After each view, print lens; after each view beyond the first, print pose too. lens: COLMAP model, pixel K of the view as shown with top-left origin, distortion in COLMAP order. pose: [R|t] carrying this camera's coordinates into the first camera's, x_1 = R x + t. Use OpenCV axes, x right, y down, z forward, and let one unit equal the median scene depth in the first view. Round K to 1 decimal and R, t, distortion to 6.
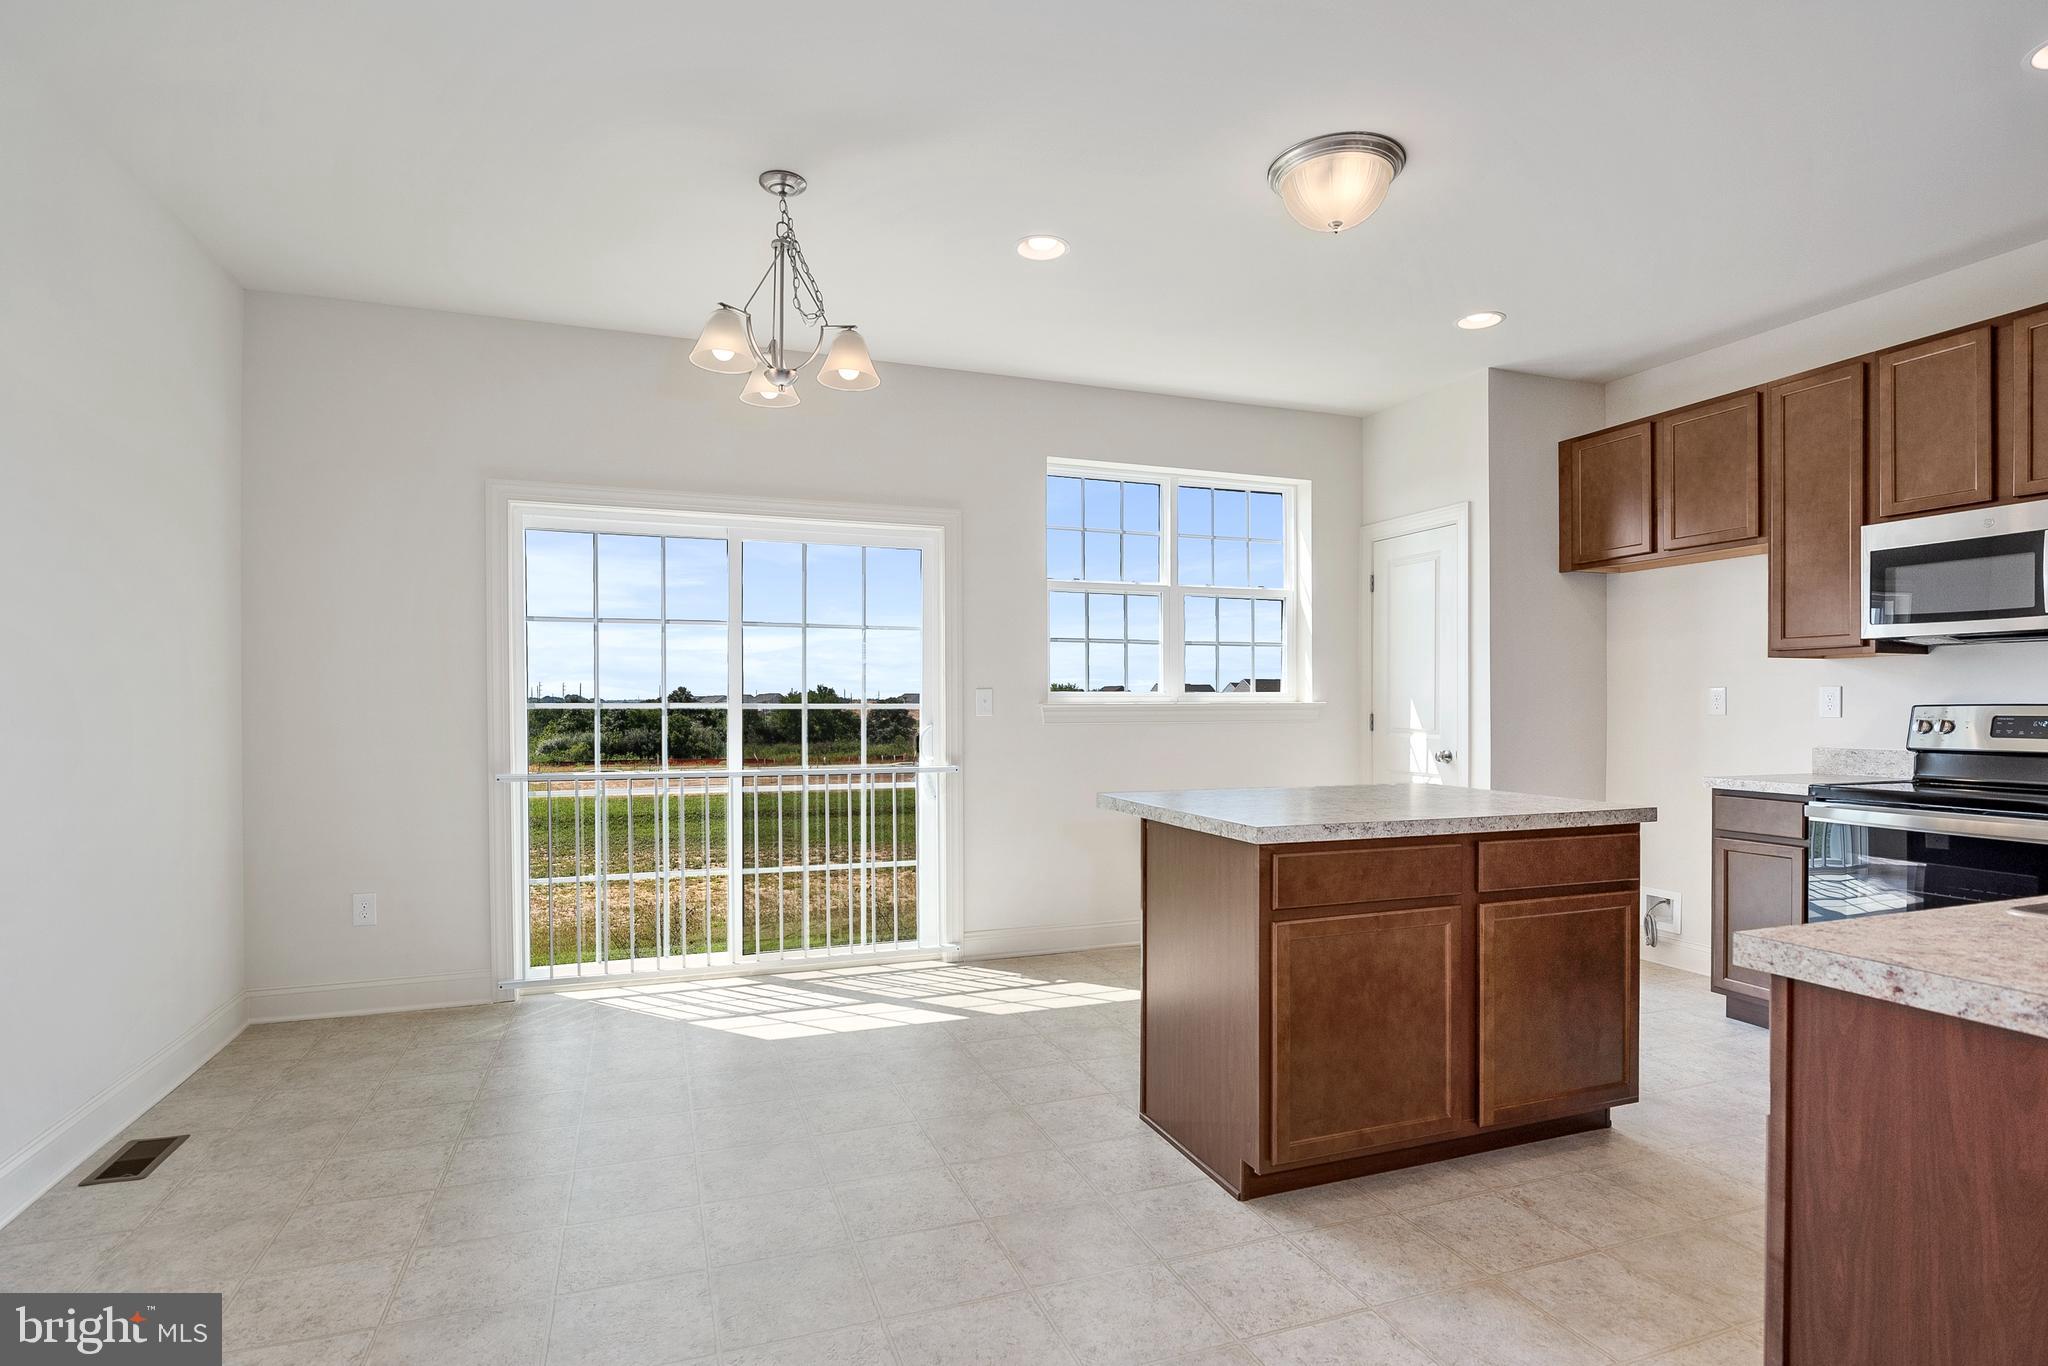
lens RADIAL K [[1034.4, 0, 1024.7], [0, 1034.4, 706.4], [0, 0, 1]] dist [-0.013266, -0.000638]
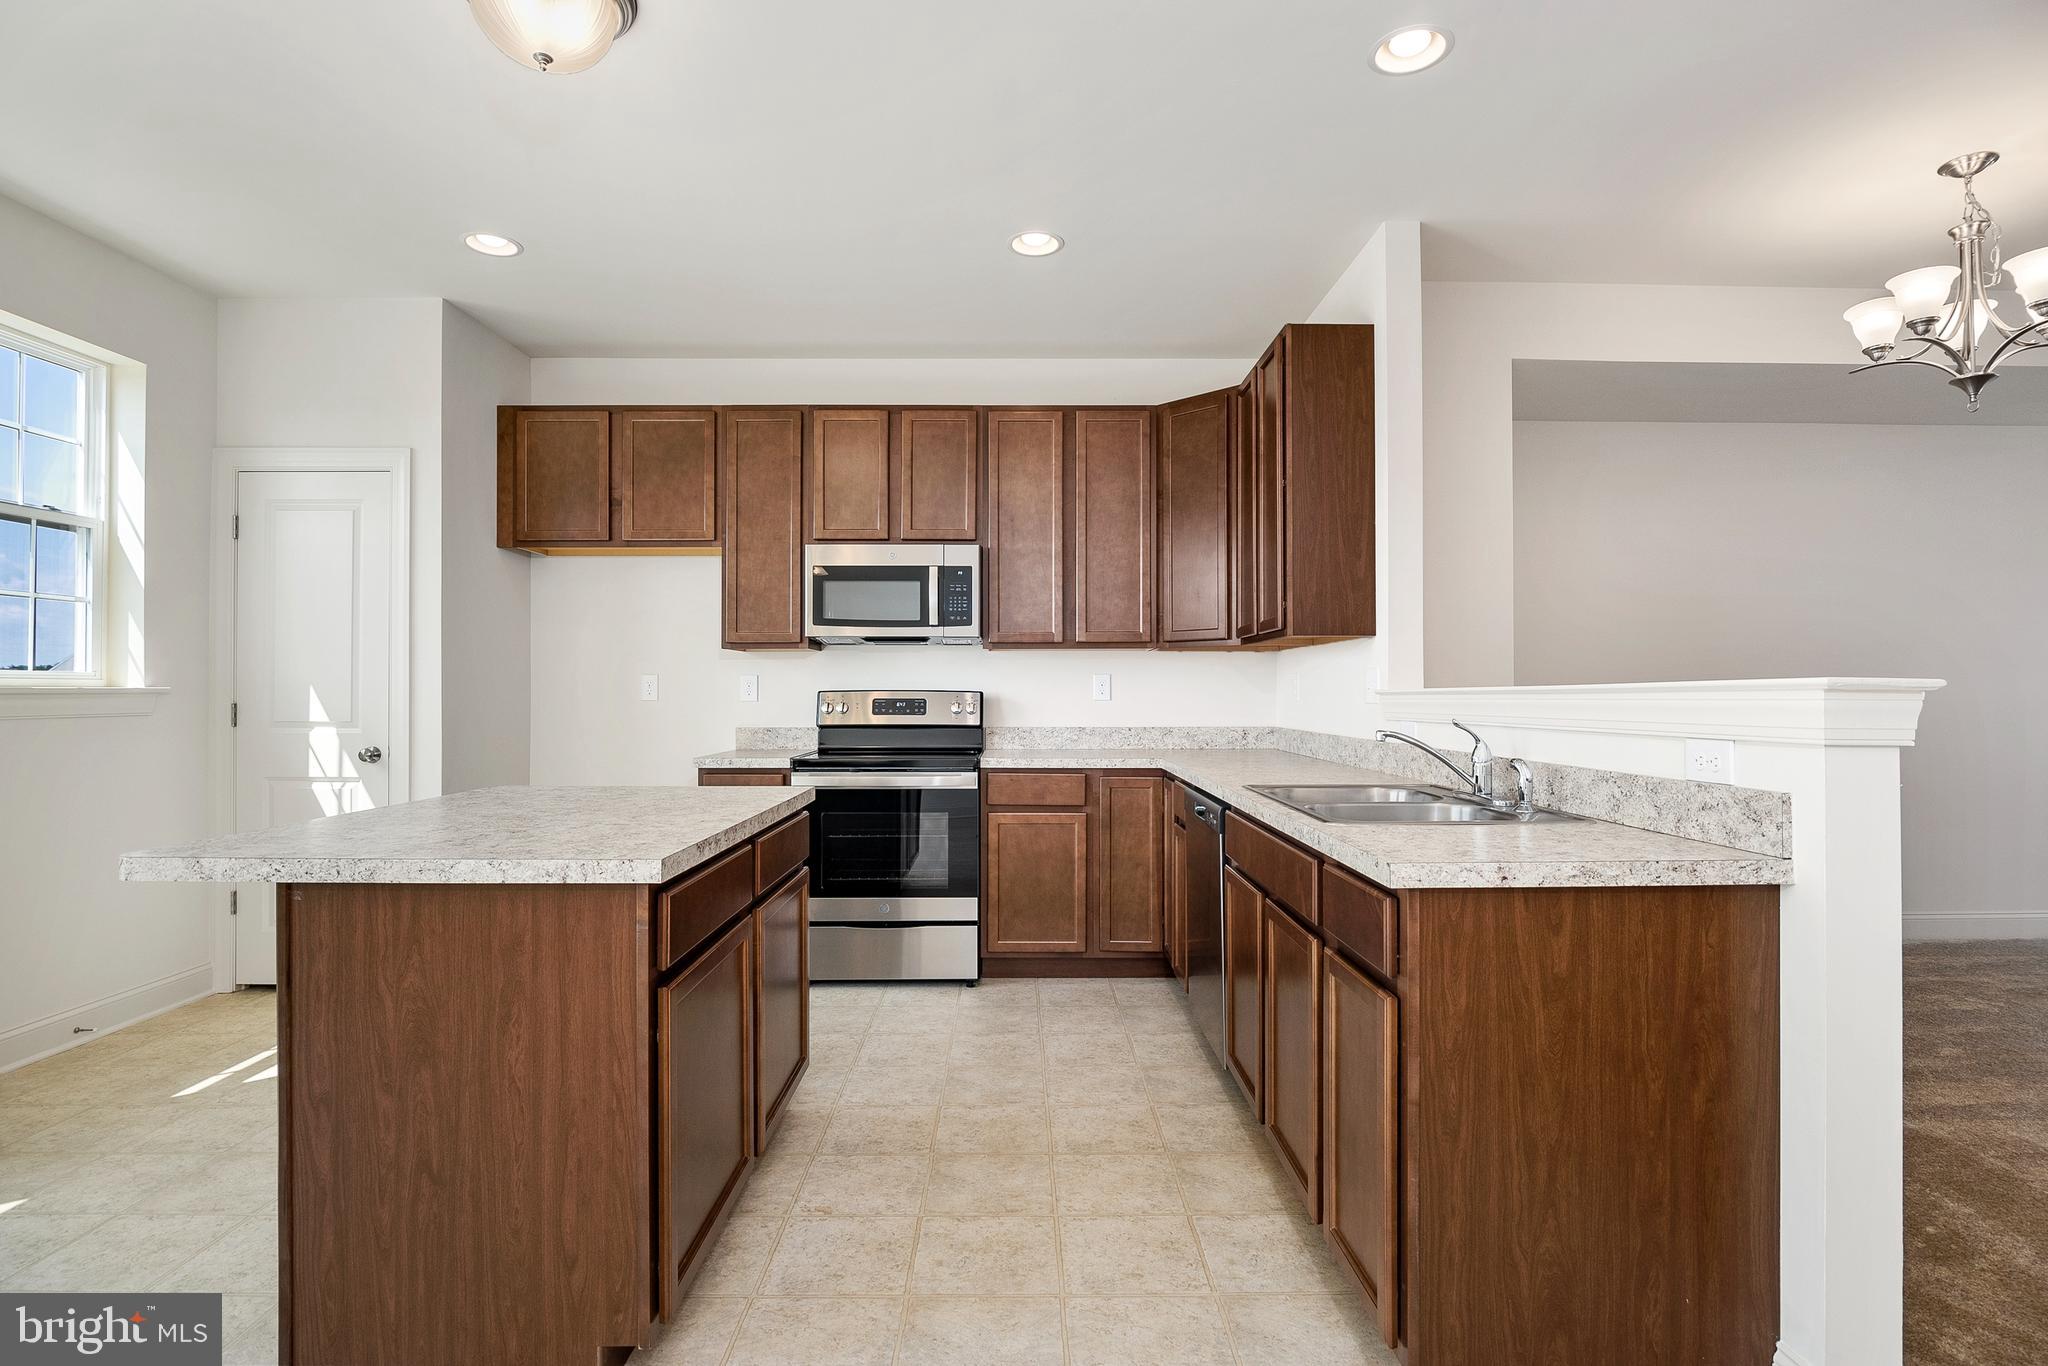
lens RADIAL K [[1015.3, 0, 1024.0], [0, 1015.3, 683.0], [0, 0, 1]] dist [-0.011574, -0.001030]
pose [[0.339067, 0.008079, 0.940728, -0.185524], [0.003283, 0.999947, -0.009771, 0.001381], [-0.940757, 0.006402, 0.339022, 0.279793]]
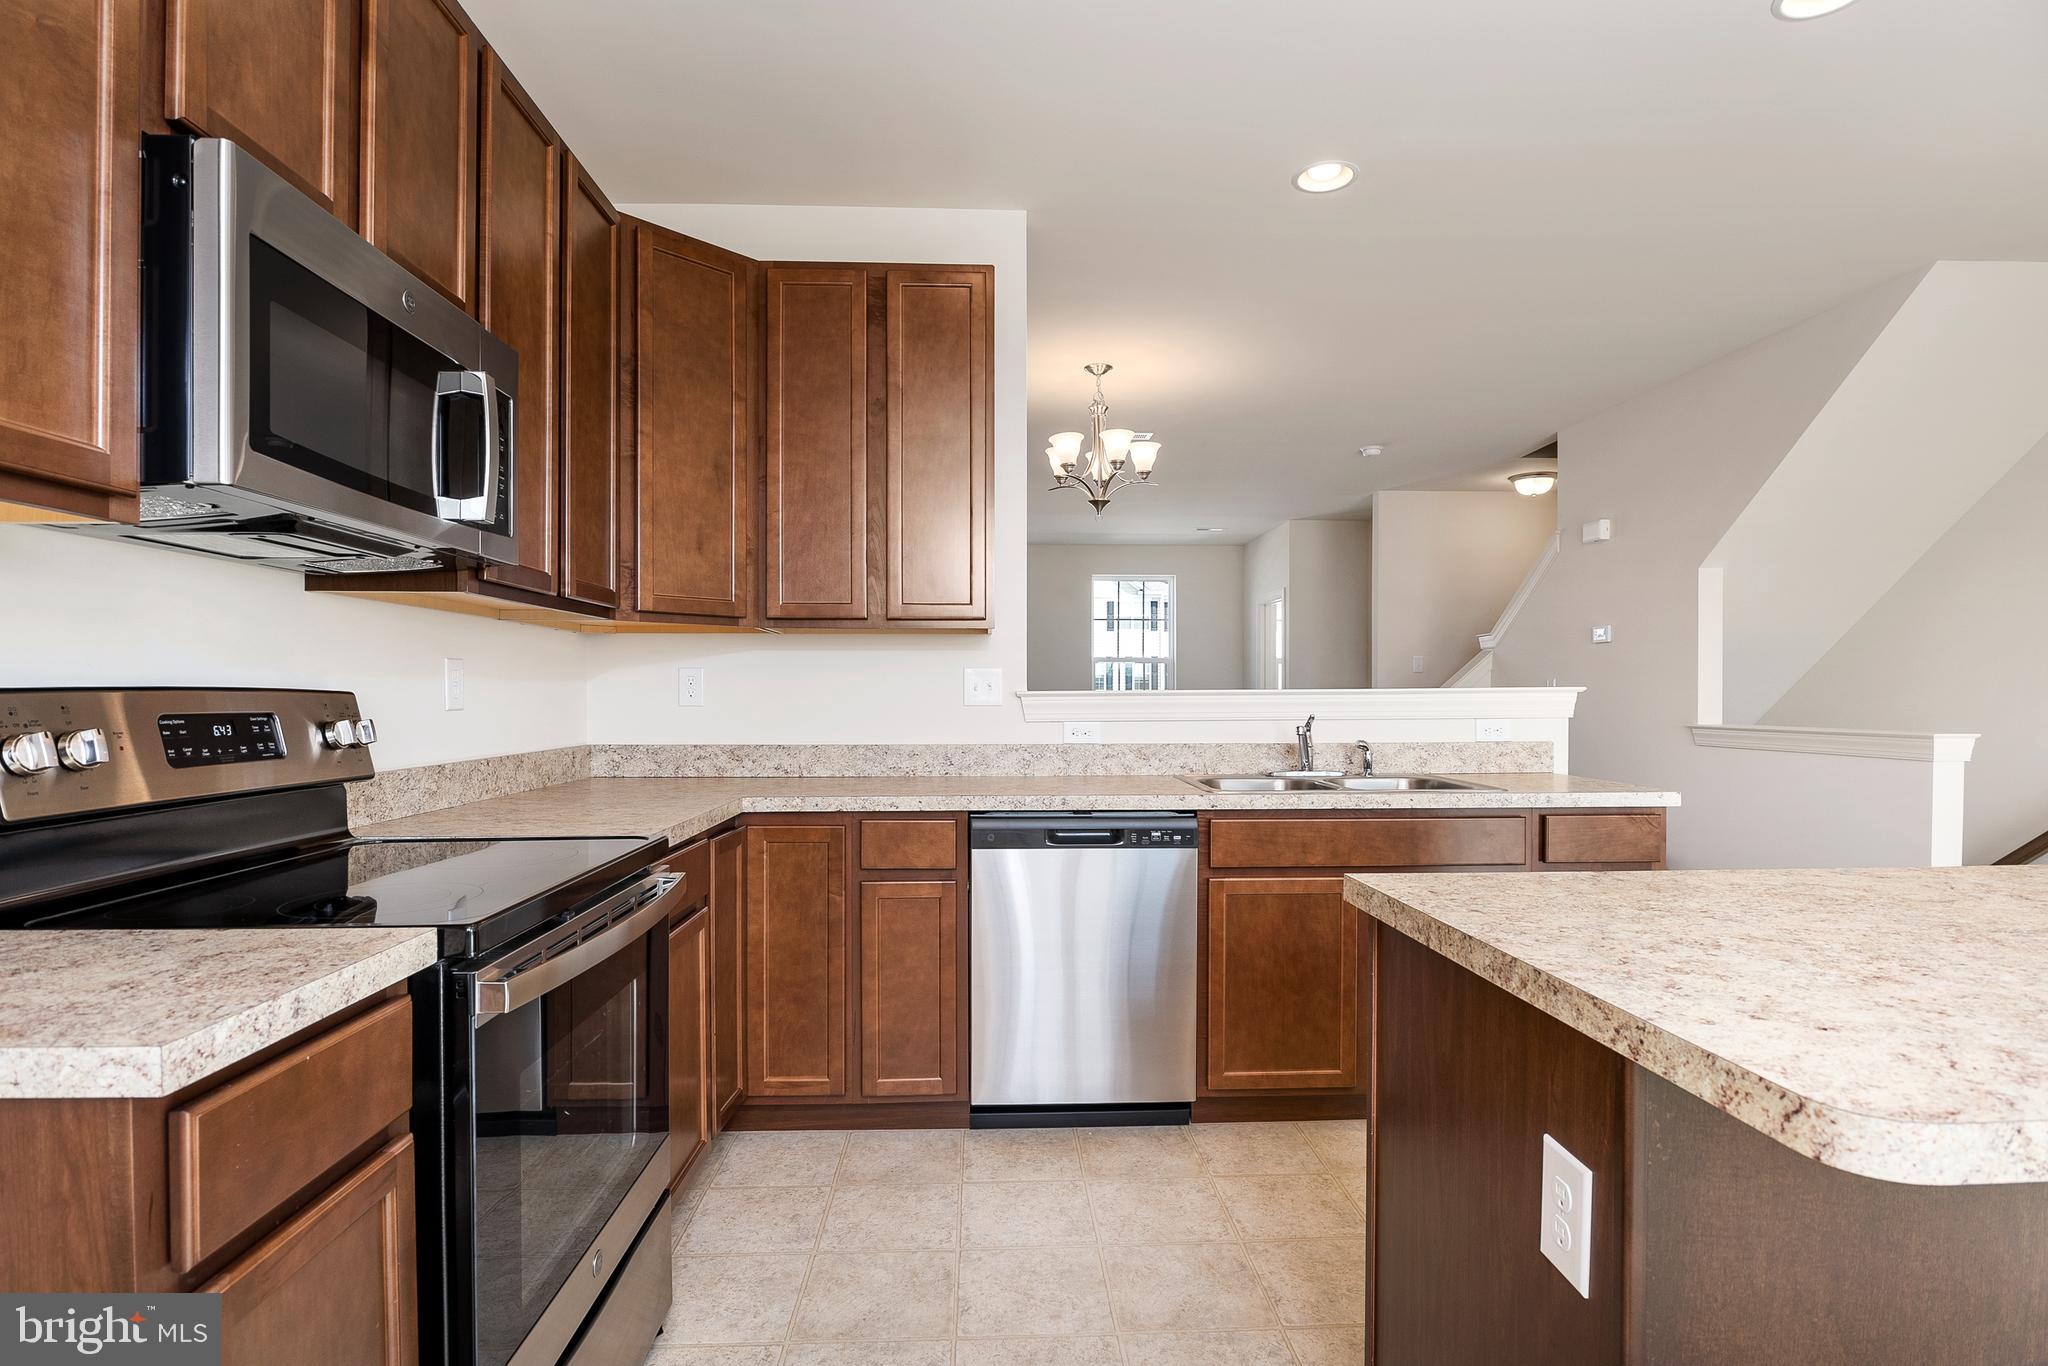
lens RADIAL K [[1034.4, 0, 1024.7], [0, 1034.4, 706.4], [0, 0, 1]] dist [-0.013266, -0.000638]
pose [[-0.954419, -0.003128, 0.298454, 0.387525], [0.001652, 0.999874, 0.015764, -0.000859], [-0.298466, 0.015538, -0.954294, 0.994198]]
